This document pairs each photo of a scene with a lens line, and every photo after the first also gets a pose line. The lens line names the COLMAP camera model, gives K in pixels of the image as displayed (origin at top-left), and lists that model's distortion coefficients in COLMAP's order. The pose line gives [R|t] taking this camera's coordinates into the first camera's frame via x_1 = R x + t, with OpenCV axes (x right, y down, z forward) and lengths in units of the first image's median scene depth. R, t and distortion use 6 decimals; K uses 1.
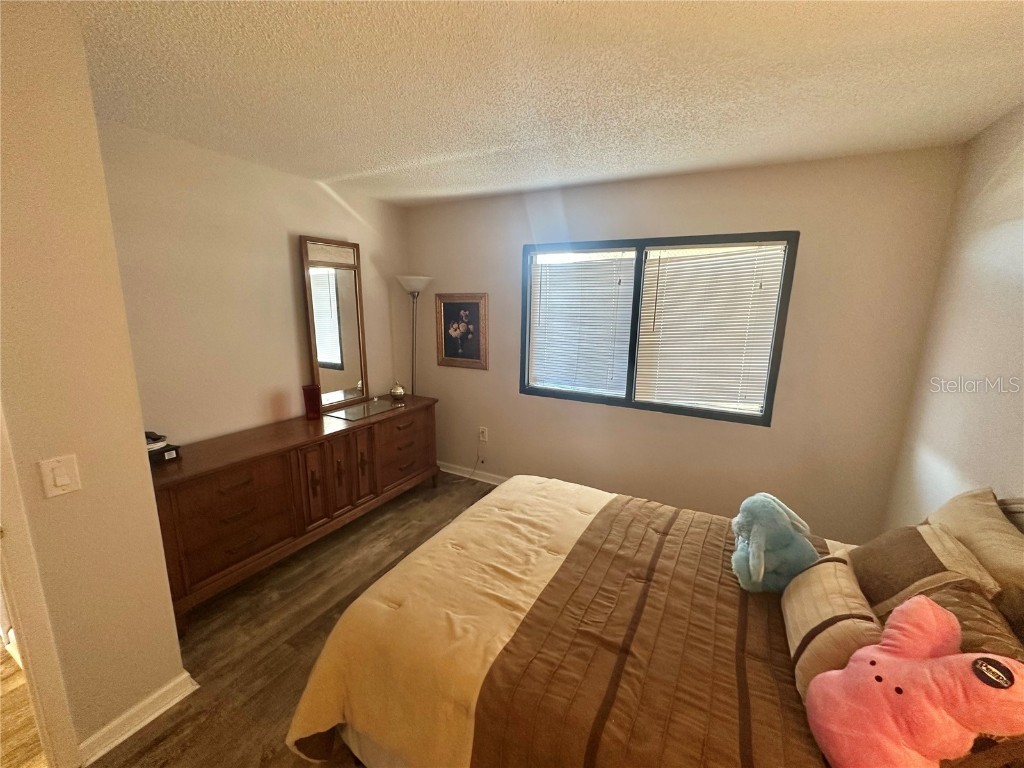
lens RADIAL K [[409.6, 0, 511.8], [0, 409.6, 382.3], [0, 0, 1]] dist [-0.004160, 0.000749]
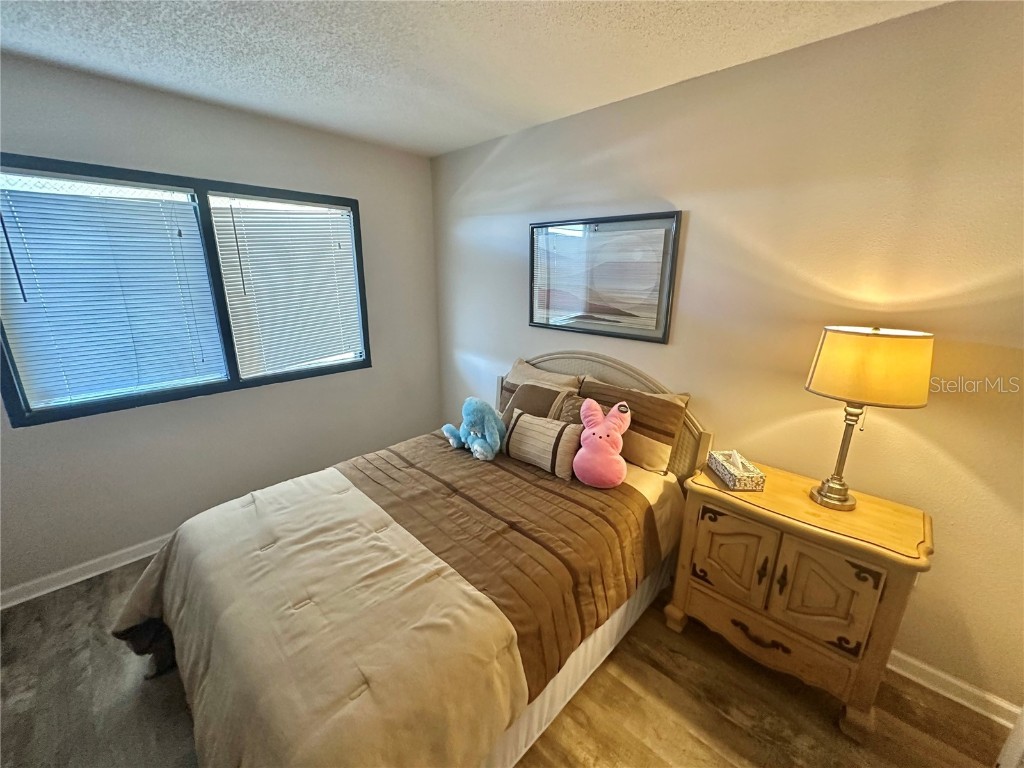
lens RADIAL K [[409.6, 0, 513.1], [0, 409.6, 380.3], [0, 0, 1]] dist [-0.004160, 0.000749]
pose [[0.268481, -0.265720, 0.925911, -0.565213], [0.183510, 0.957707, 0.221634, -0.064674], [-0.945644, 0.110409, 0.305888, 0.359193]]
